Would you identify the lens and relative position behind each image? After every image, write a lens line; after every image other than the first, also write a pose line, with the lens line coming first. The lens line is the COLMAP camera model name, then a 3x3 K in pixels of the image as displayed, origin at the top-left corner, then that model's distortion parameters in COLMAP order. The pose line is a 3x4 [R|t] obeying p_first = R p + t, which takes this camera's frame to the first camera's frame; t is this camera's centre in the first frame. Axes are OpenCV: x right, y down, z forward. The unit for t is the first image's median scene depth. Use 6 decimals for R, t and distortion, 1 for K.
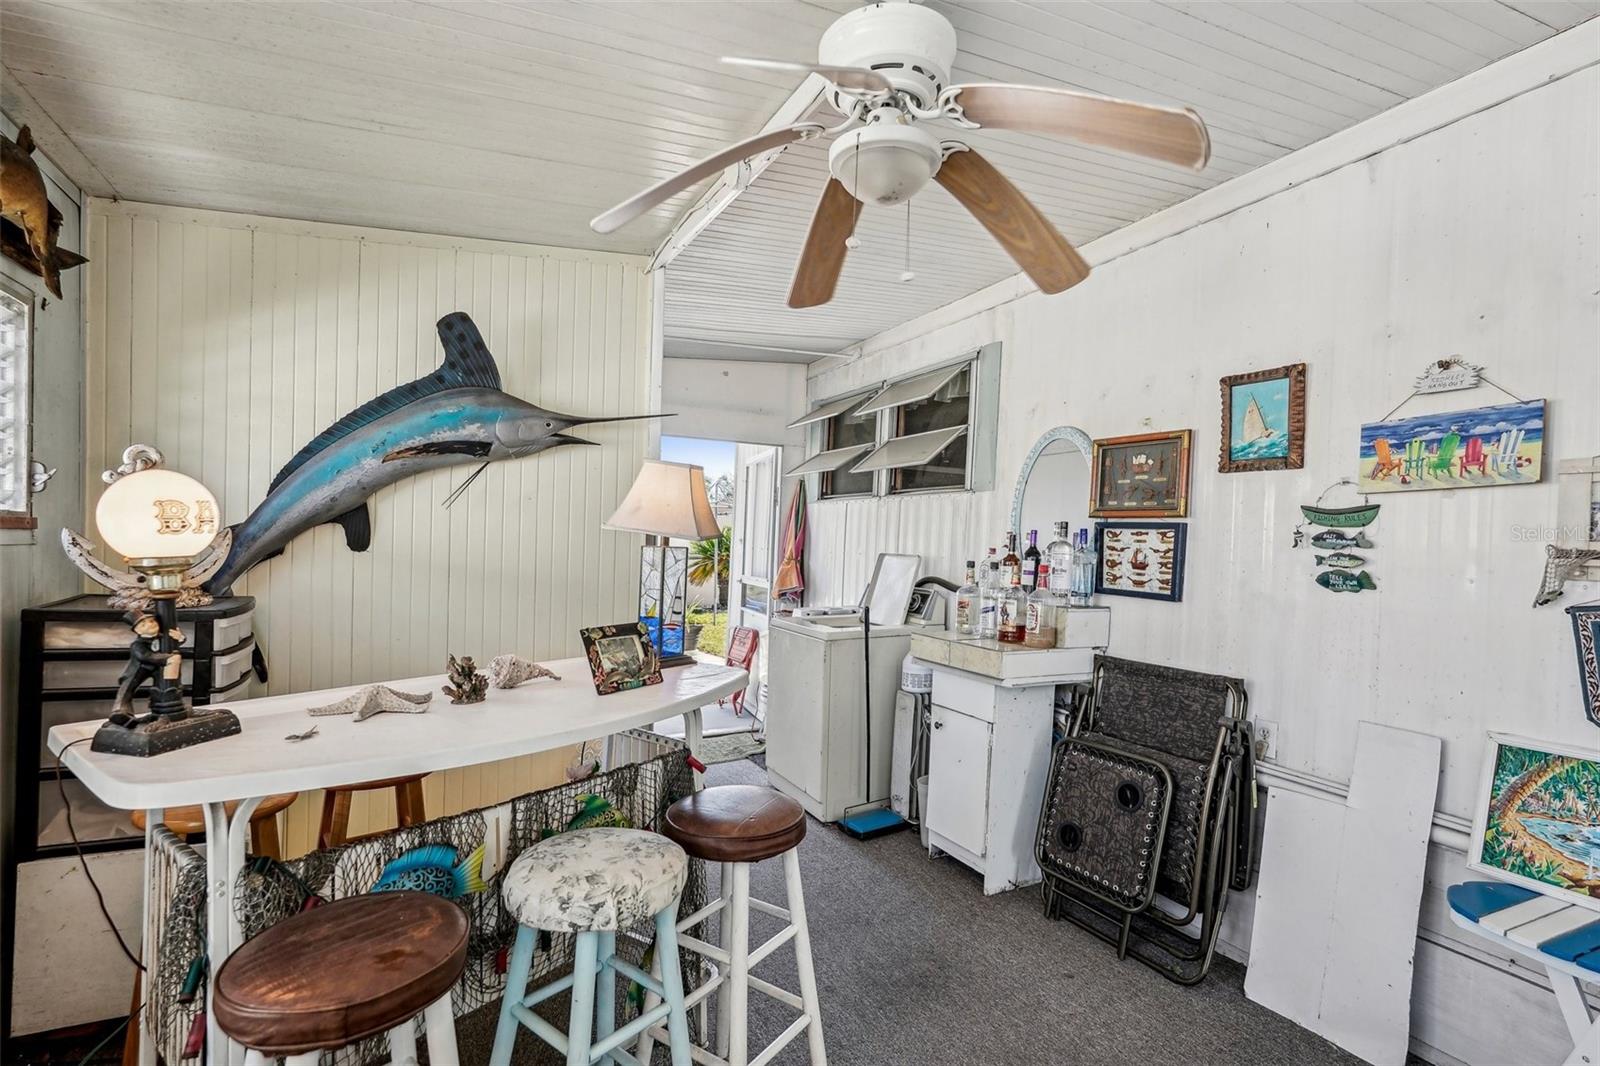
lens RADIAL K [[754.2, 0, 784.3], [0, 754.2, 551.9], [0, 0, 1]] dist [-0.009605, 0.000539]
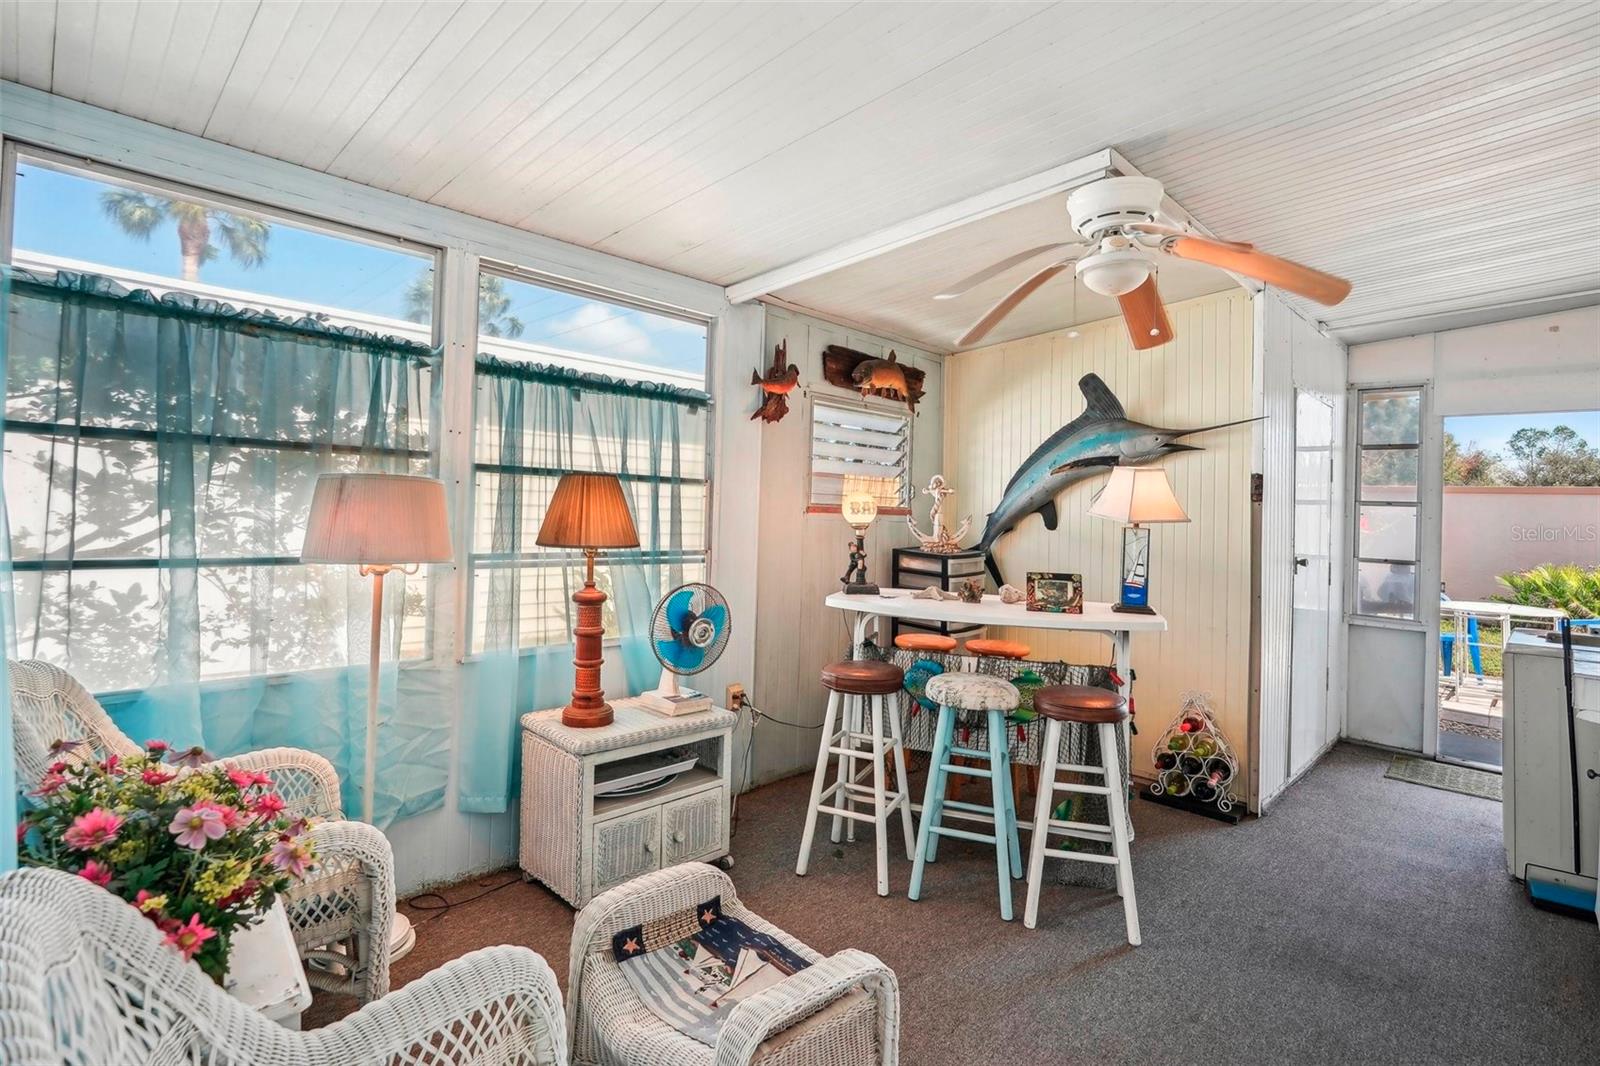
lens RADIAL K [[735.9, 0, 771.4], [0, 735.9, 495.9], [0, 0, 1]] dist [-0.011181, -0.000046]
pose [[0.288628, -0.025720, -0.957096, 0.833337], [-0.040844, 0.998398, -0.039147, 0.013506], [0.956570, 0.050390, 0.287116, -0.032715]]
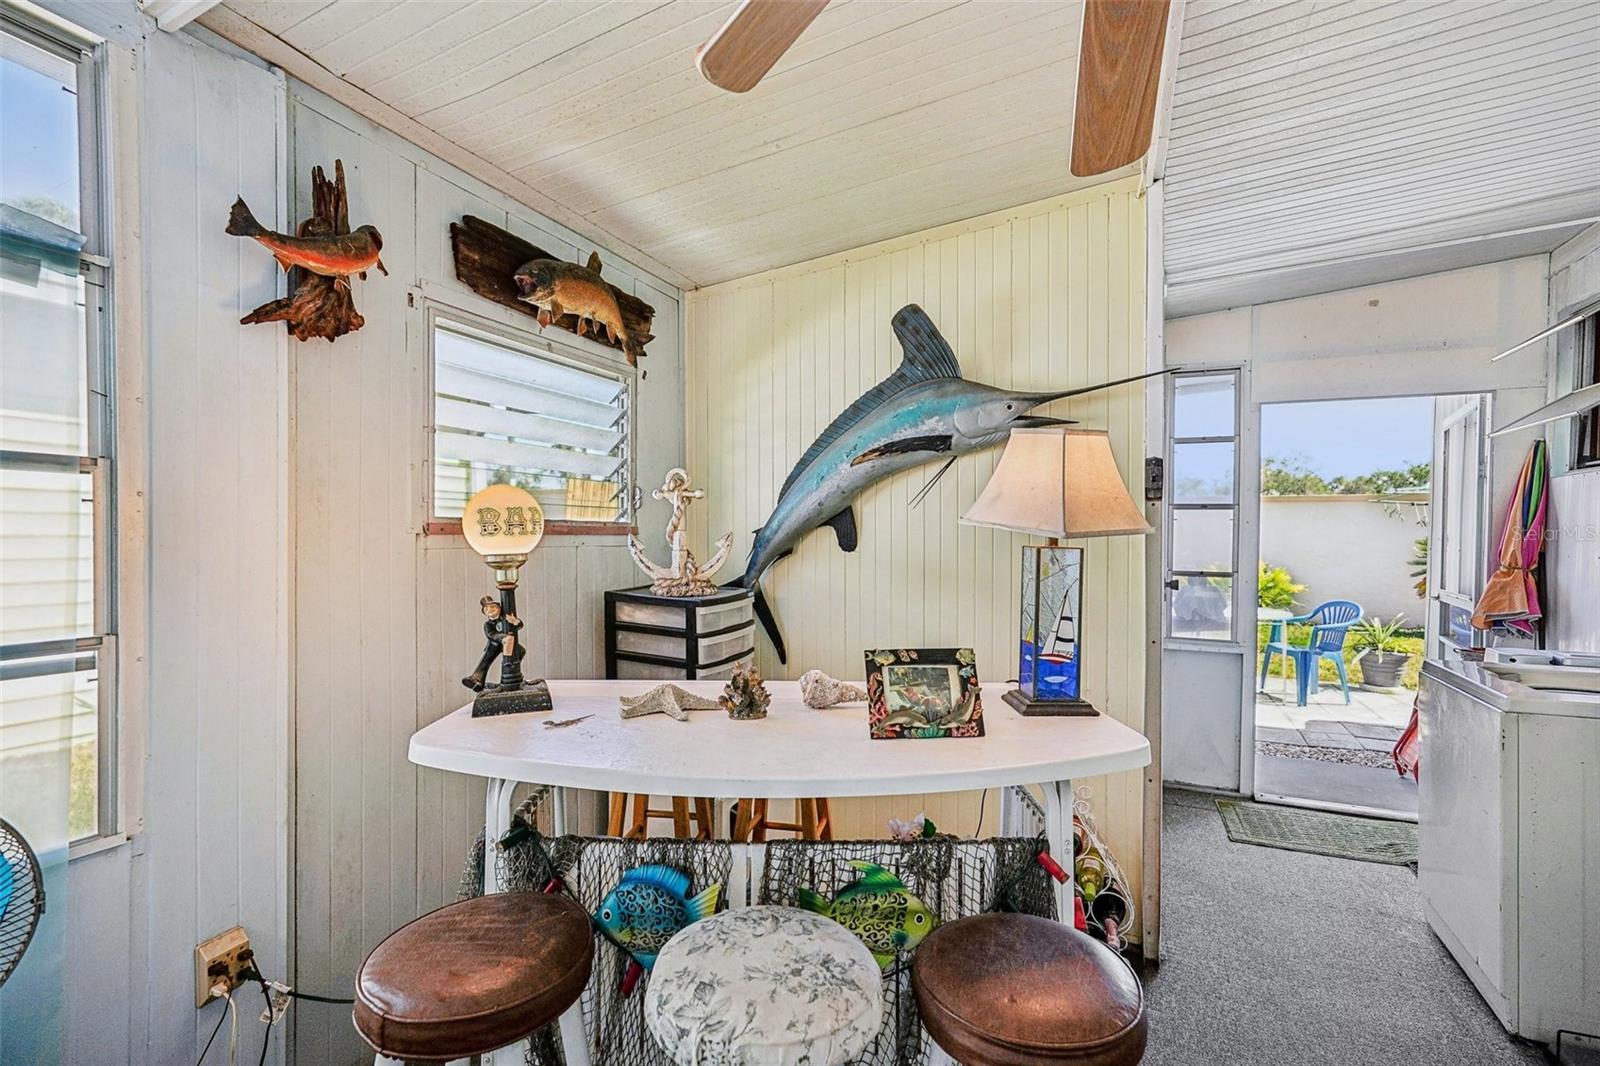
lens RADIAL K [[710.7, 0, 800.0], [0, 710.7, 533.0], [0, 0, 1]] dist [-0.030387, 0.015781]
pose [[0.625169, -0.017907, -0.780284, 0.193914], [-0.005186, 0.999619, -0.027096, 0.000174], [0.780472, 0.020986, 0.624838, 0.340813]]
